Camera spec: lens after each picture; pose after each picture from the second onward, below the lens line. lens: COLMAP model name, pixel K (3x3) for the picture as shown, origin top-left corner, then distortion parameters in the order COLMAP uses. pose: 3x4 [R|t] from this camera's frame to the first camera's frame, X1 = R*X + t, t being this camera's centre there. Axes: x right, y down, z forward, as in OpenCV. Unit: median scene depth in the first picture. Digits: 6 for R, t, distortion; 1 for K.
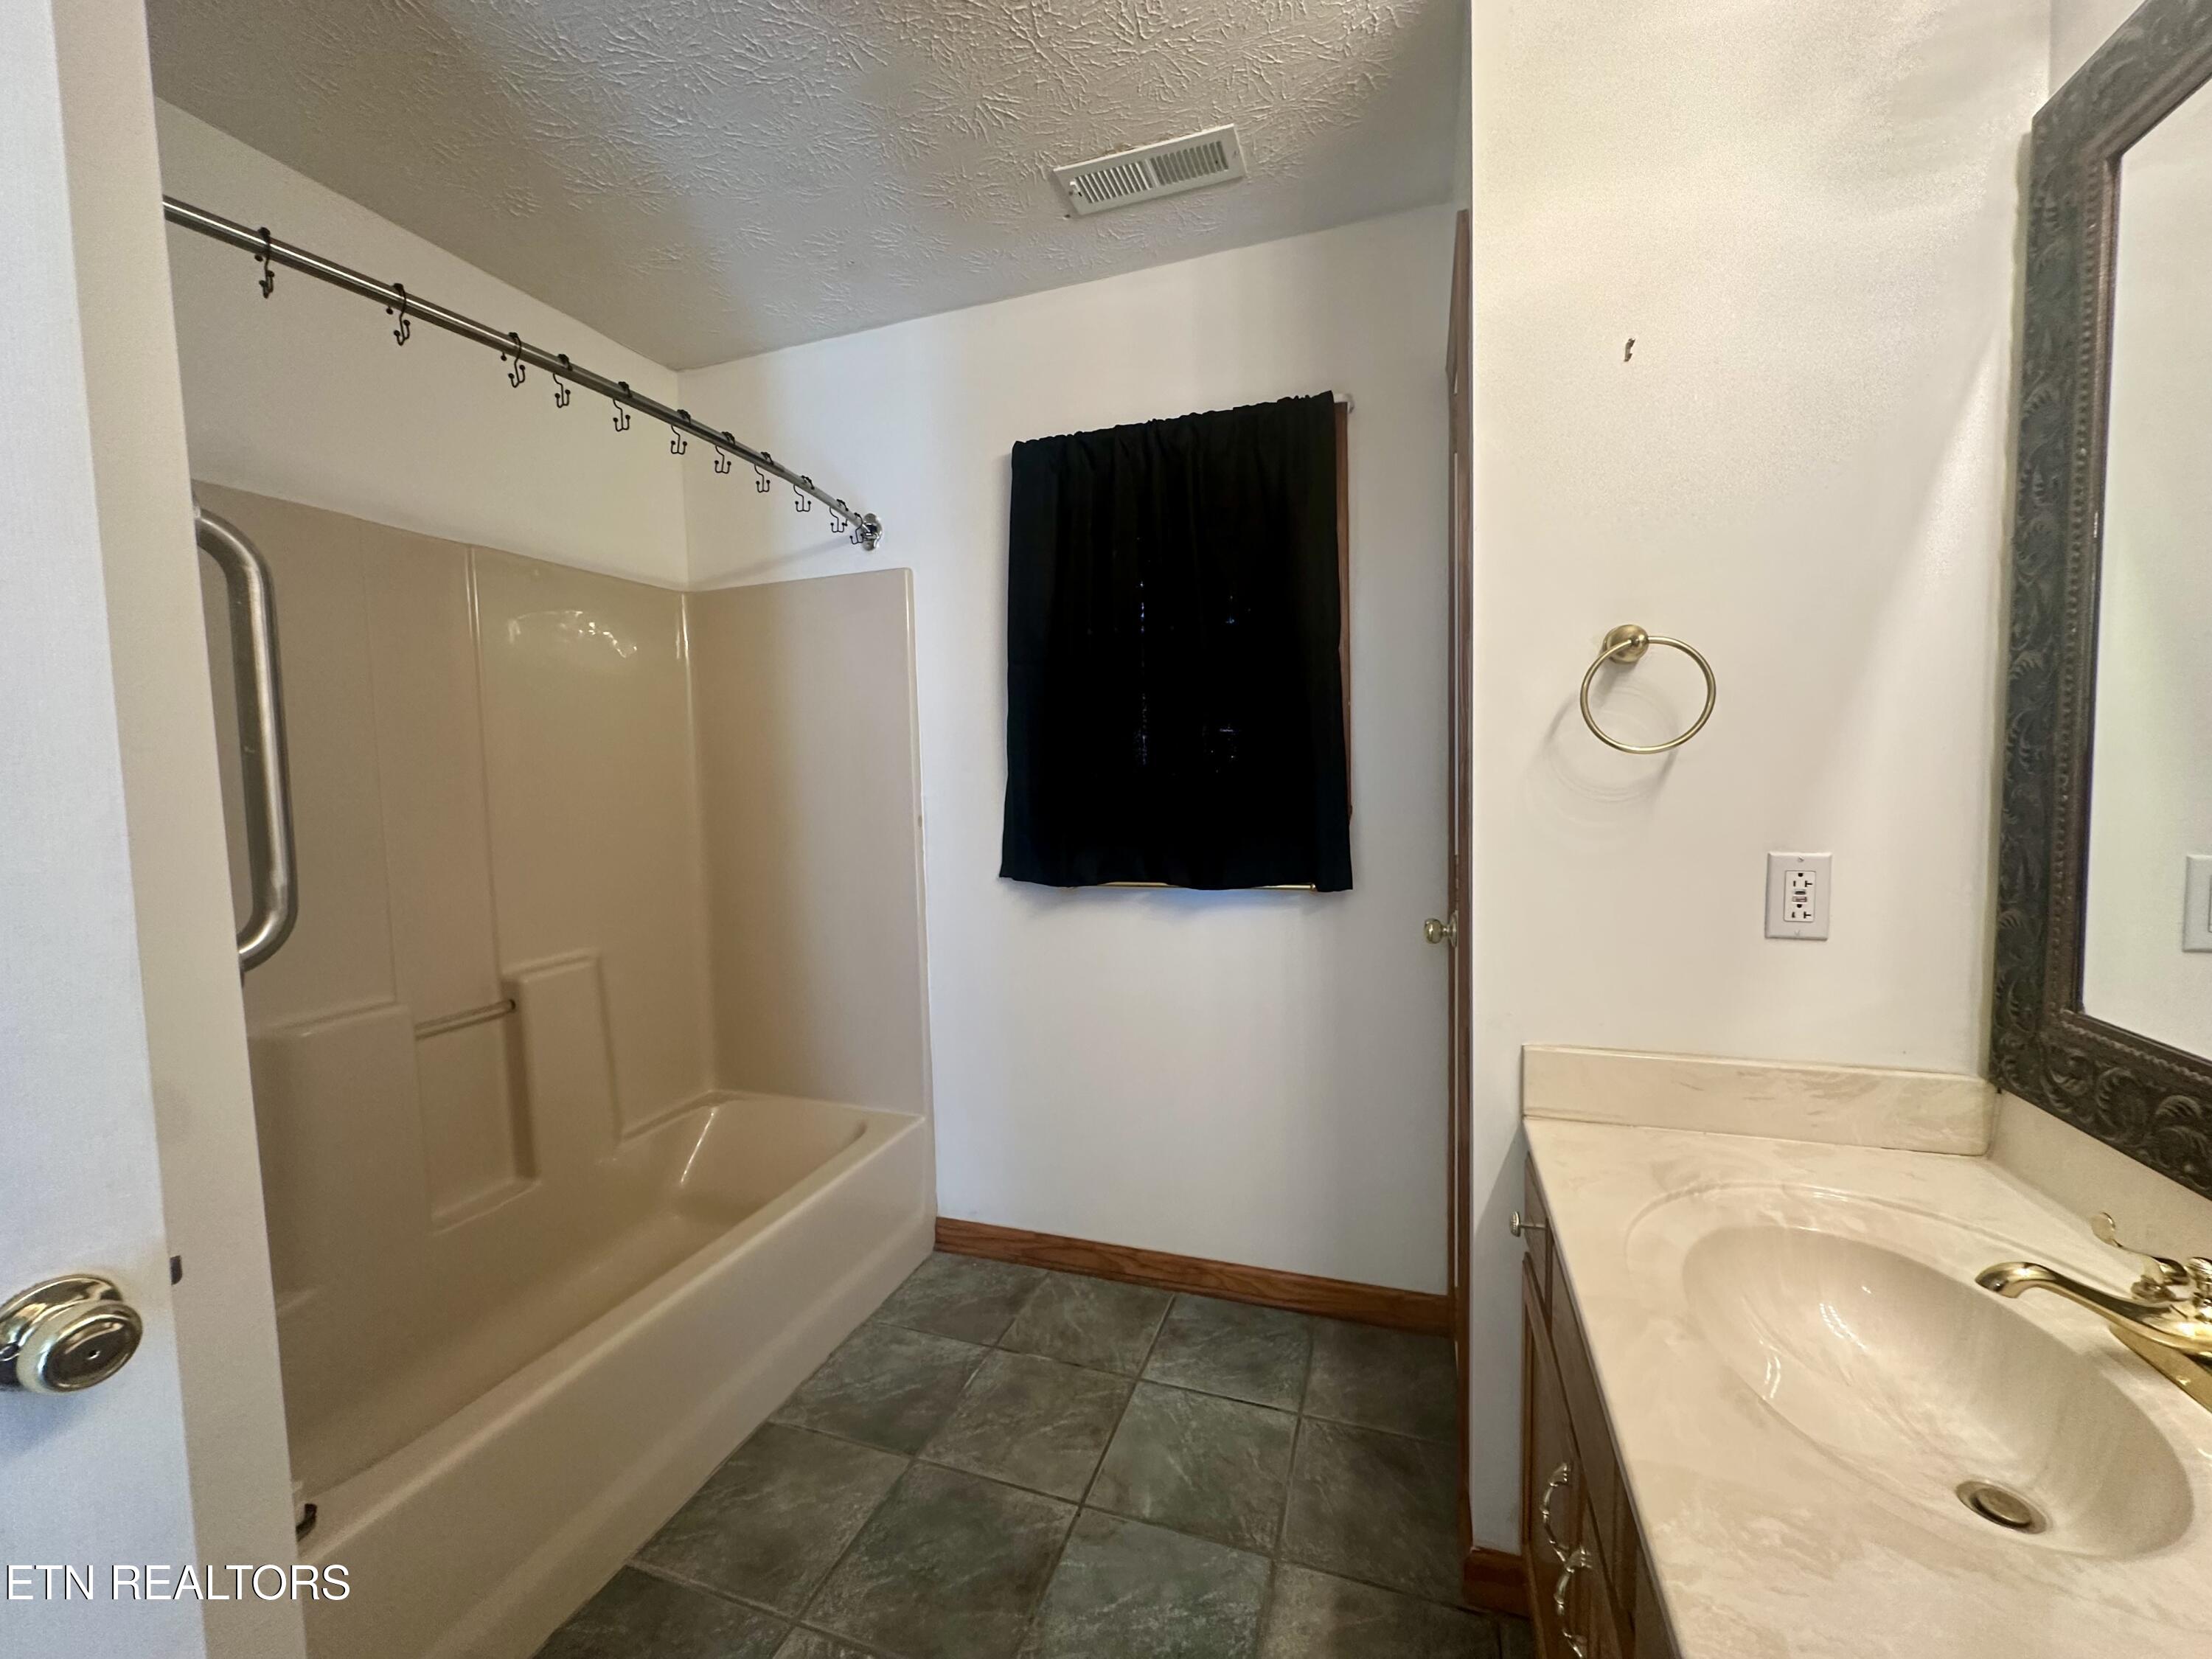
lens RADIAL K [[878.0, 0, 1107.4], [0, 878.0, 831.3], [0, 0, 1]] dist [-0.006959, 0.001070]
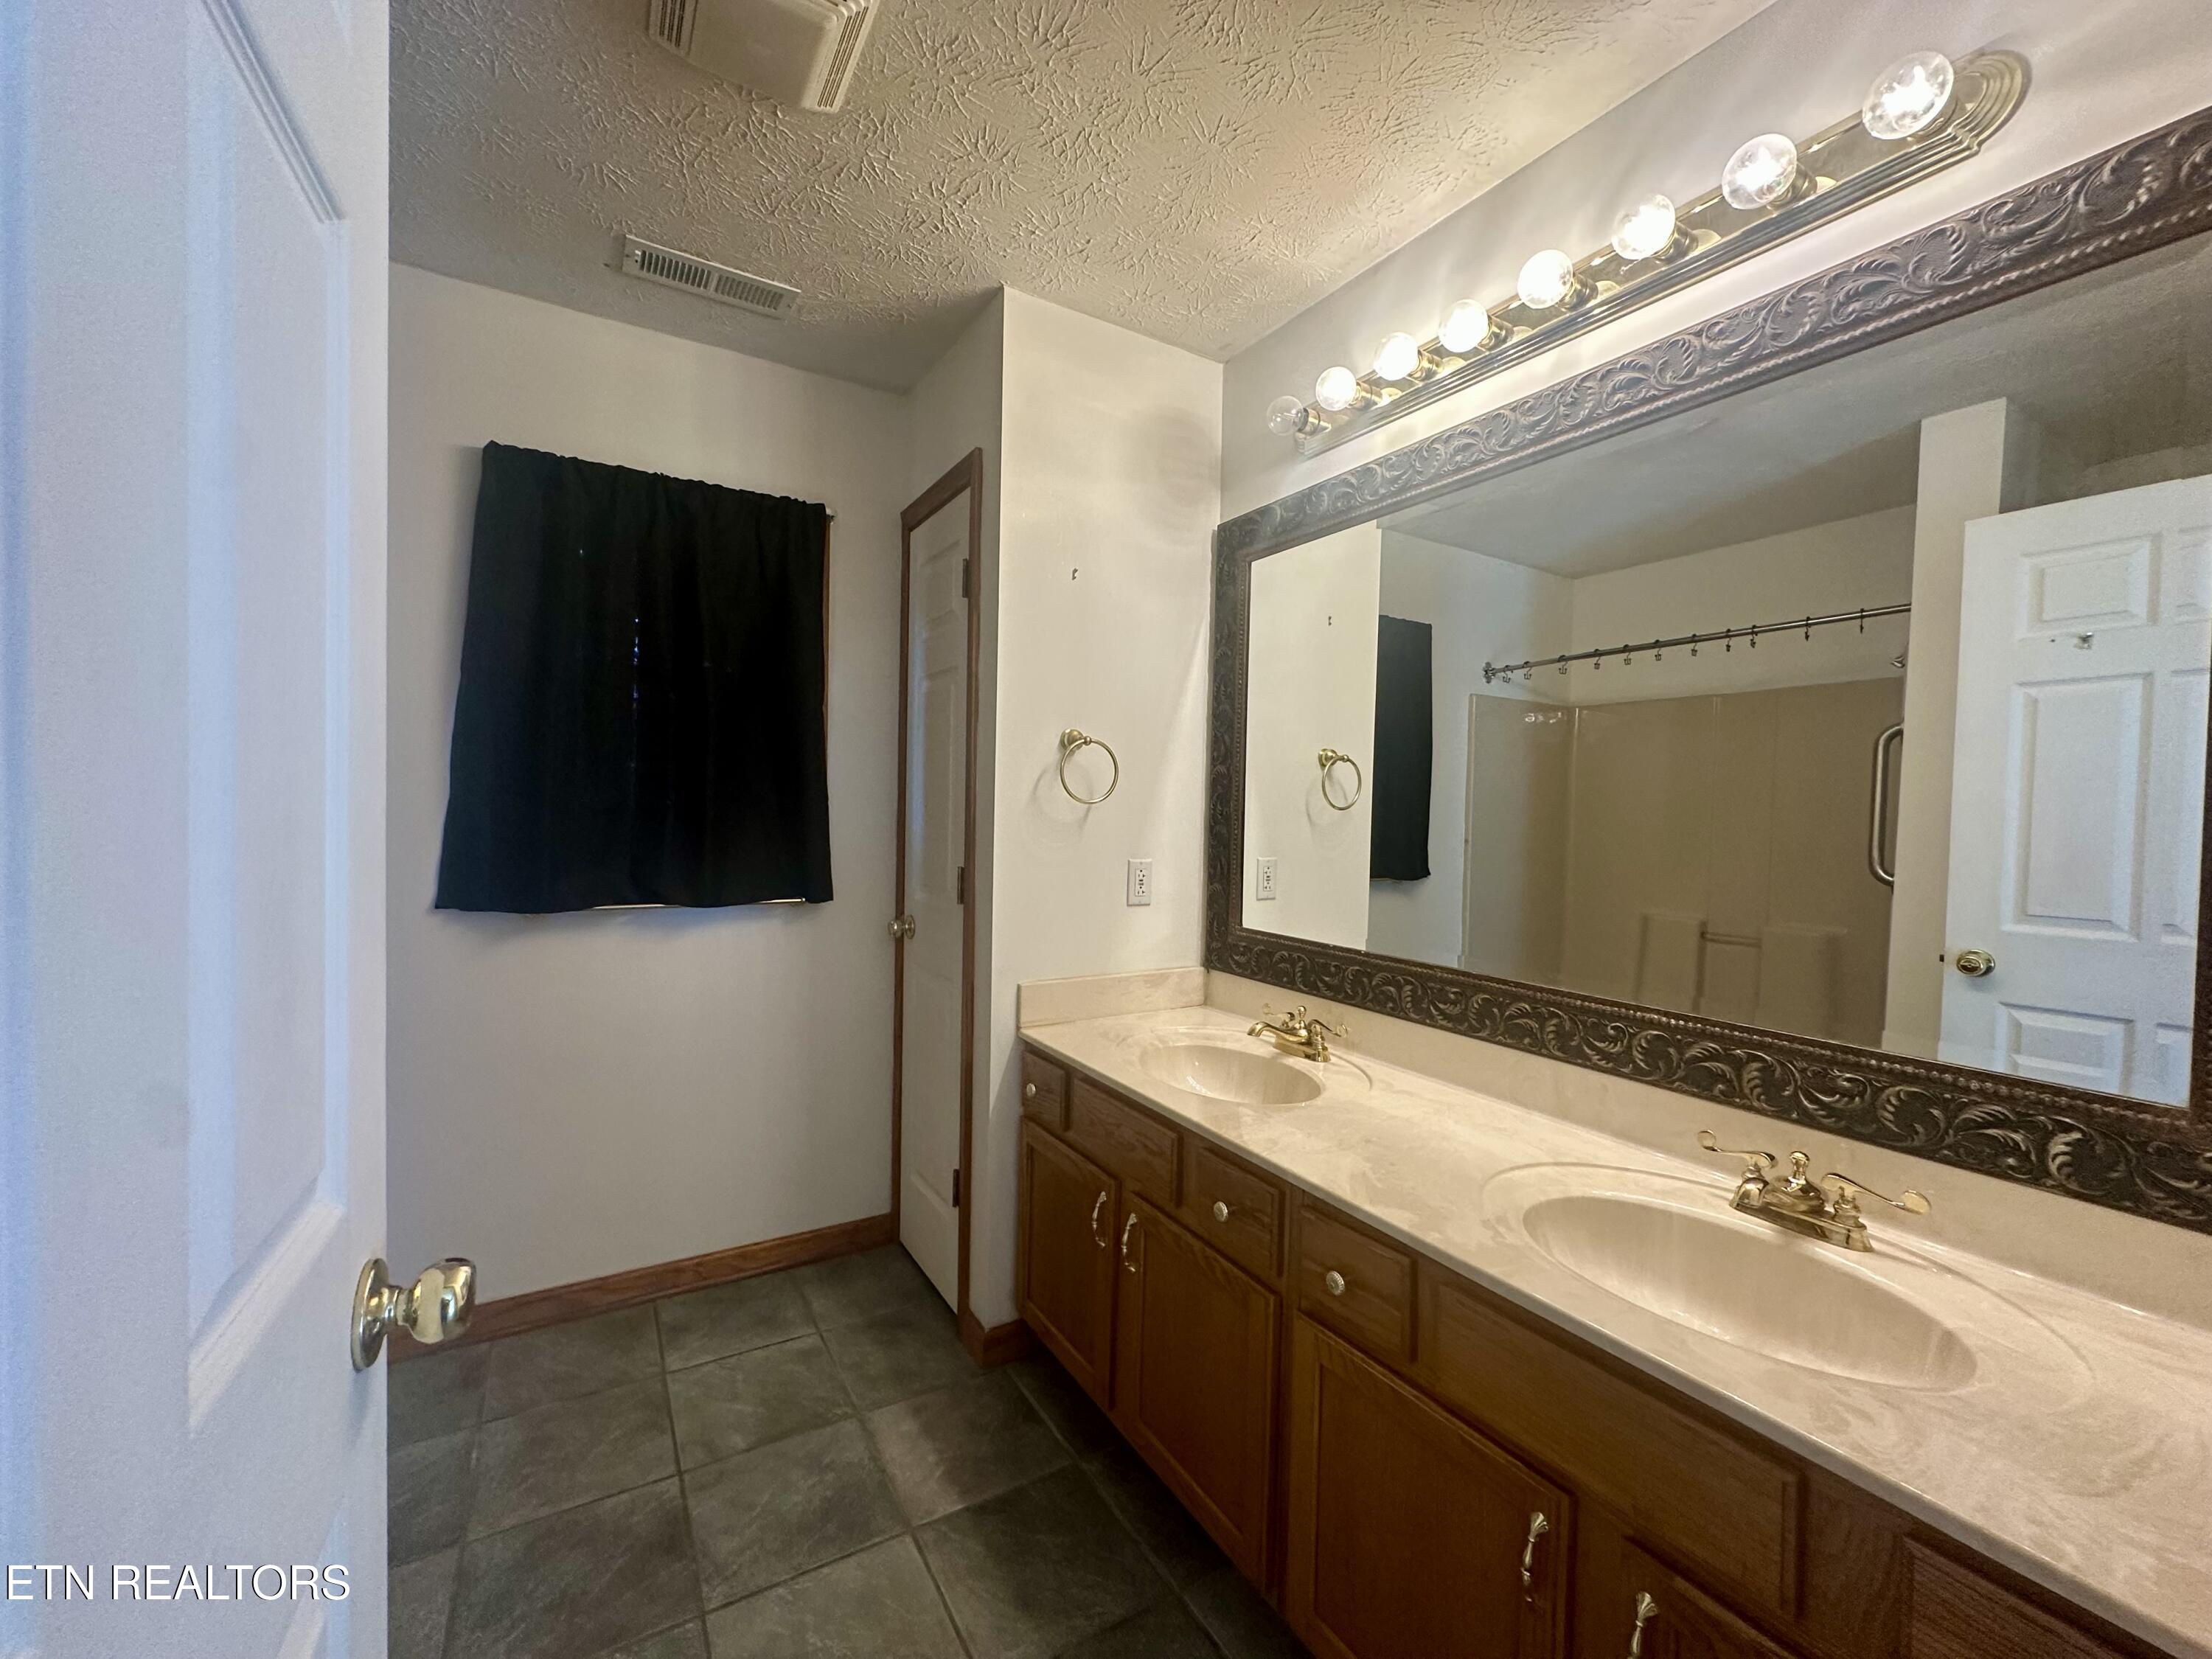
lens RADIAL K [[878.0, 0, 1102.0], [0, 878.0, 832.4], [0, 0, 1]] dist [-0.006959, 0.001070]
pose [[0.642265, 0.017845, 0.766275, -0.530487], [0.014406, 0.999271, -0.035346, 0.023468], [-0.766347, 0.033740, 0.641540, -0.118407]]
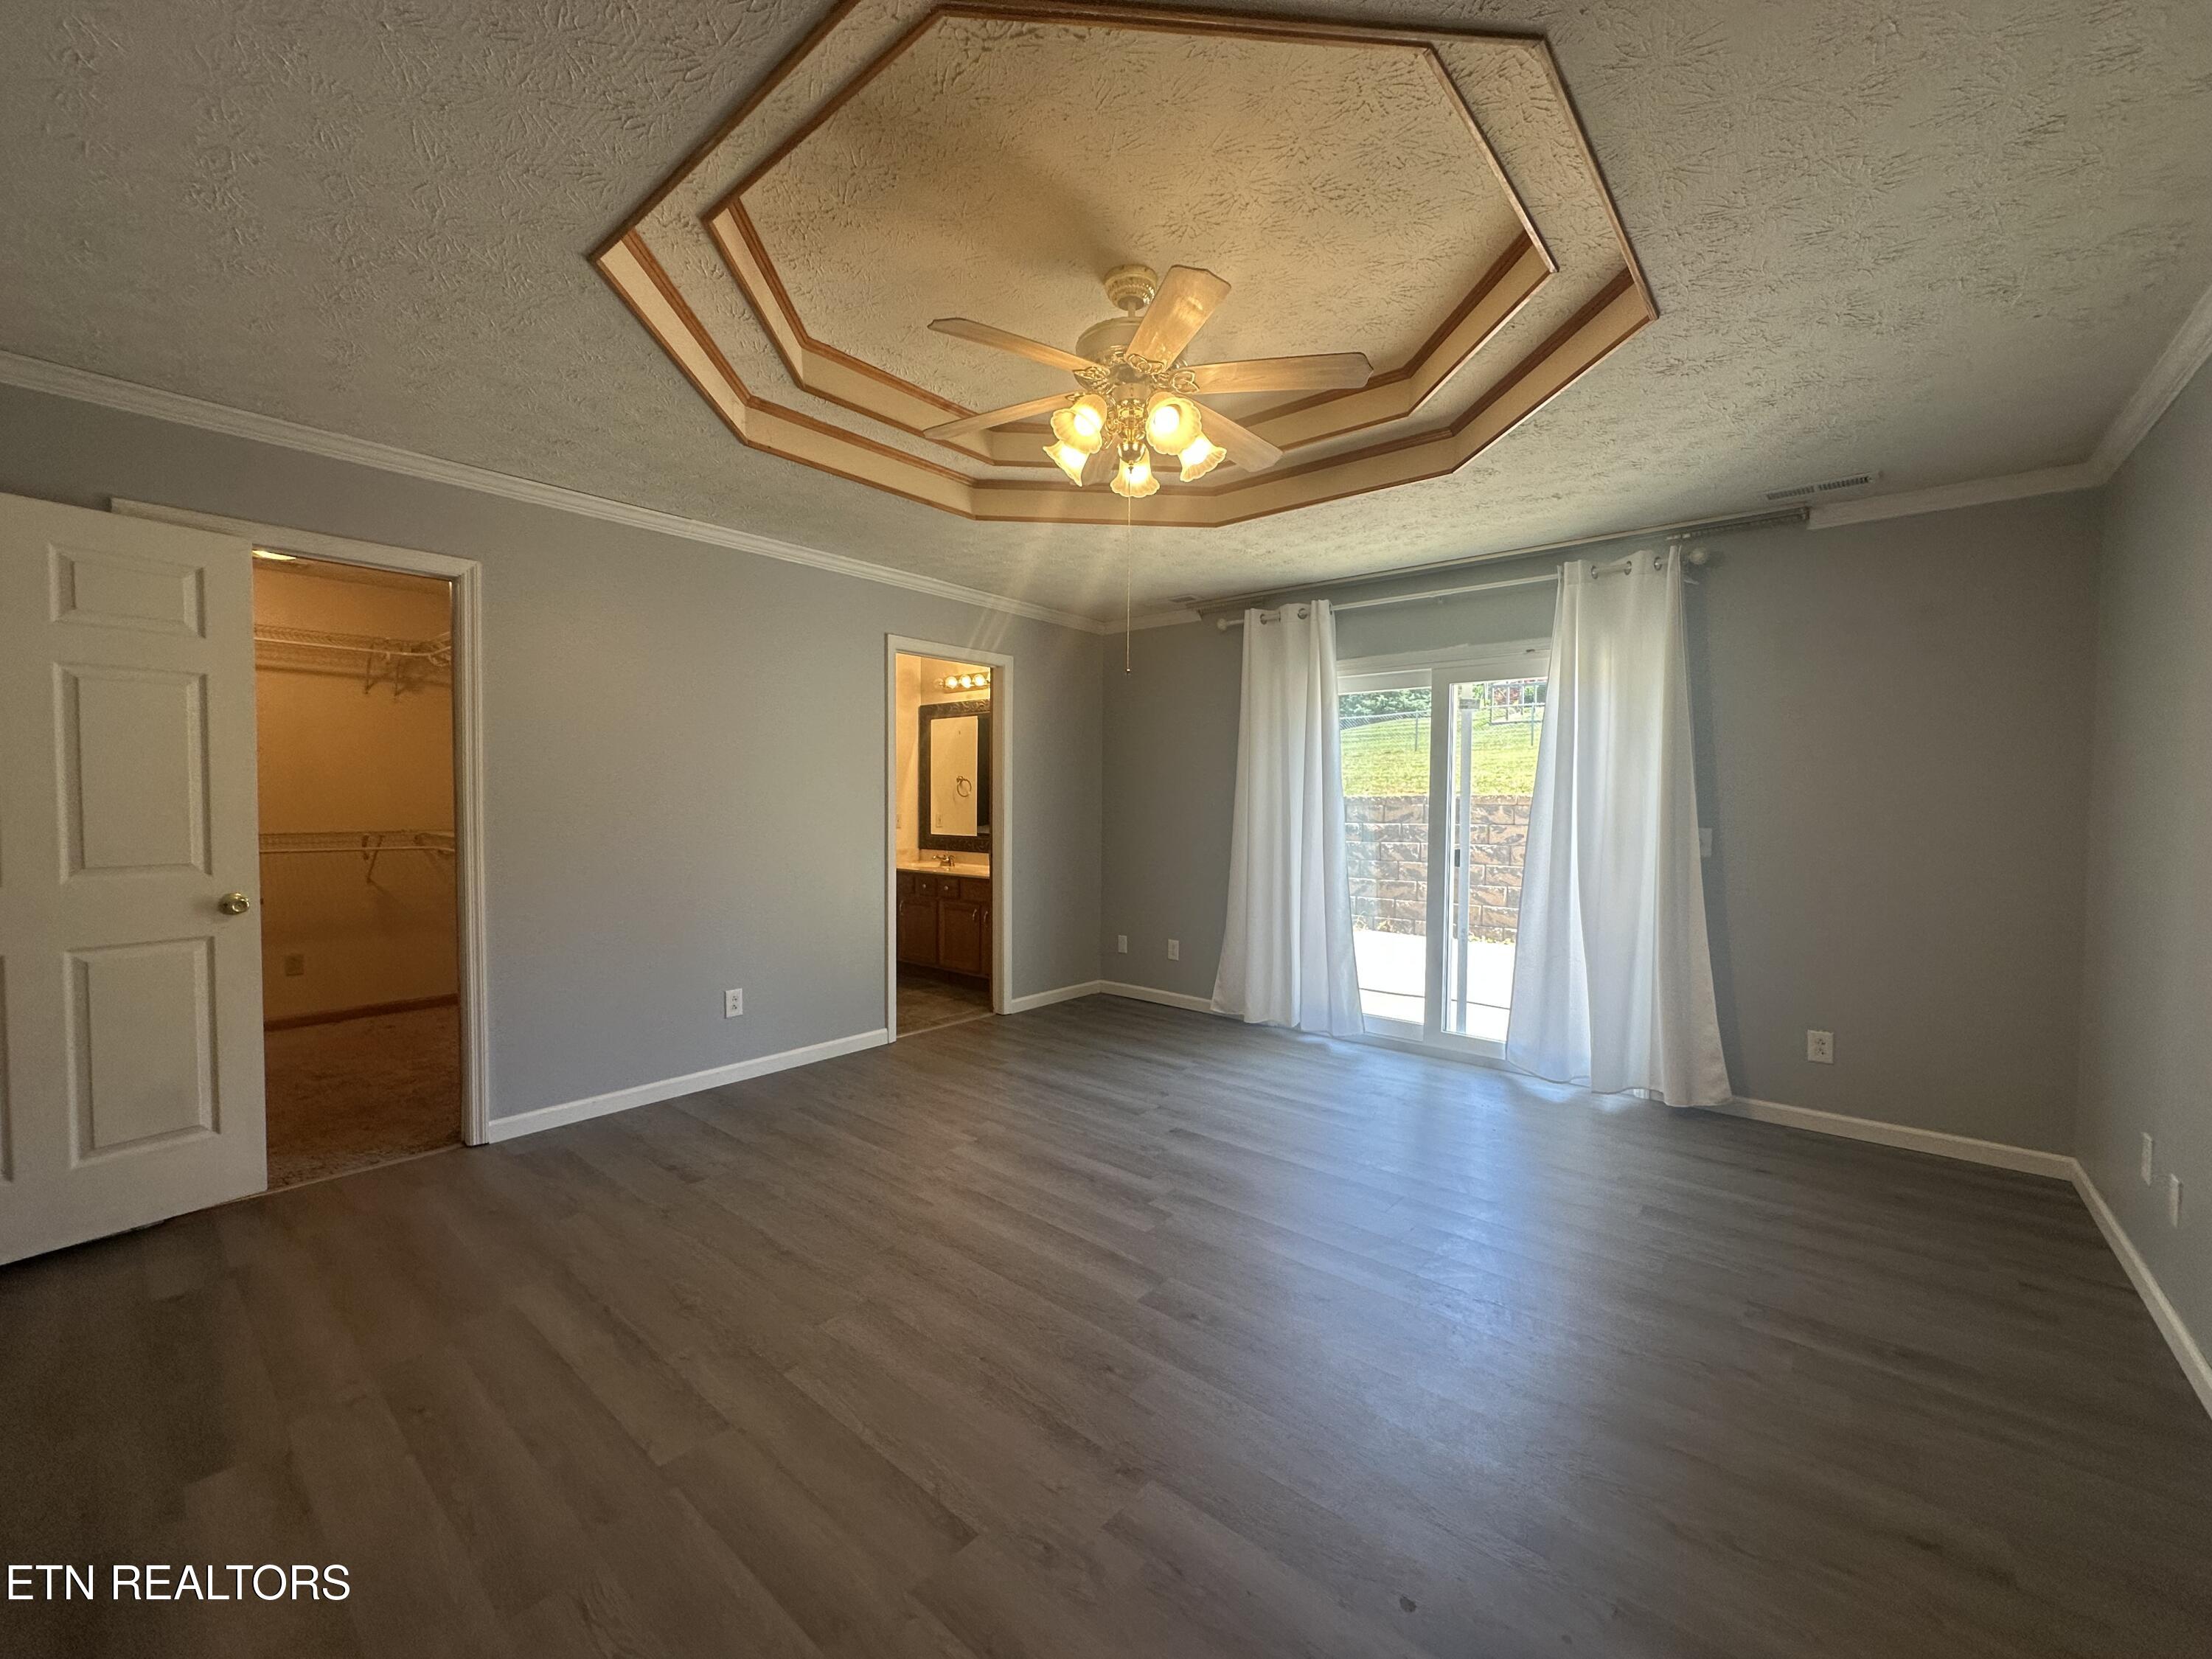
lens RADIAL K [[878.0, 0, 1102.8], [0, 878.0, 828.3], [0, 0, 1]] dist [-0.006959, 0.001070]
pose [[0.365477, 0.000113, 0.930821, -3.147097], [0.043486, 0.998906, -0.017196, 0.213301], [-0.929804, 0.046762, 0.365072, -1.831515]]
